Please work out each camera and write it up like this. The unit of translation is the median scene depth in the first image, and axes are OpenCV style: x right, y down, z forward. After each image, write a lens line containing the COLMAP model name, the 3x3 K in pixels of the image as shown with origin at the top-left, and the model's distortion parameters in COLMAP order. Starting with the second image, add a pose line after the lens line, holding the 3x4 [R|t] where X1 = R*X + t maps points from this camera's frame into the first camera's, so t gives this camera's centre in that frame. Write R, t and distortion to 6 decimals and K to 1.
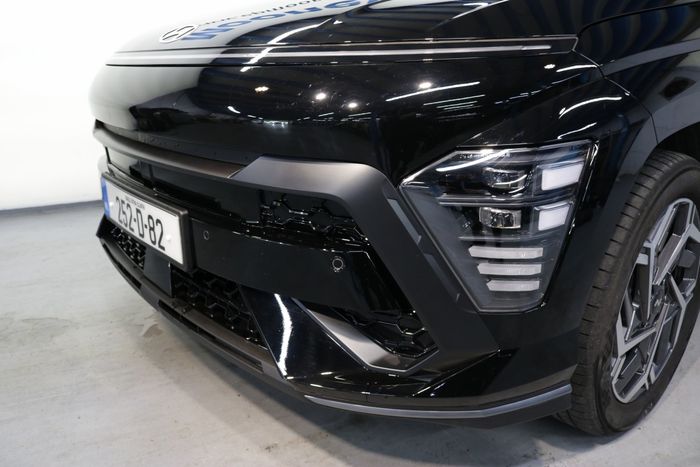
lens RADIAL K [[574.0, 0, 338.1], [0, 574.0, 235.9], [0, 0, 1]] dist [-0.151475, 0.108158]
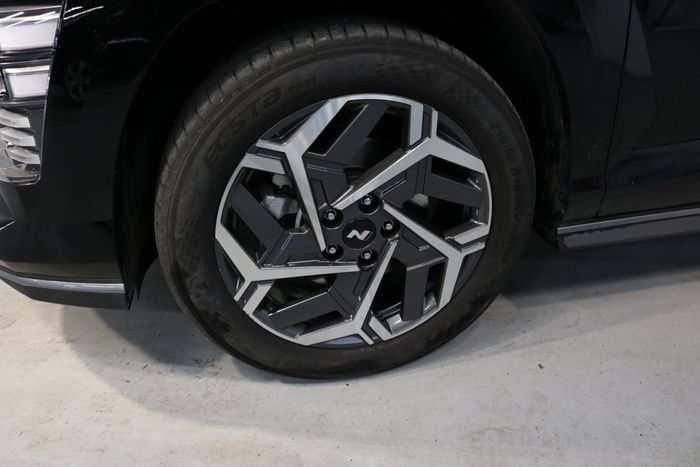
lens RADIAL K [[574.0, 0, 338.1], [0, 574.0, 235.9], [0, 0, 1]] dist [-0.151475, 0.108158]
pose [[0.883329, 0.228572, -0.409249, 0.893876], [-0.144498, 0.963317, 0.226141, -0.049898], [0.445926, -0.140621, 0.883954, 0.307661]]
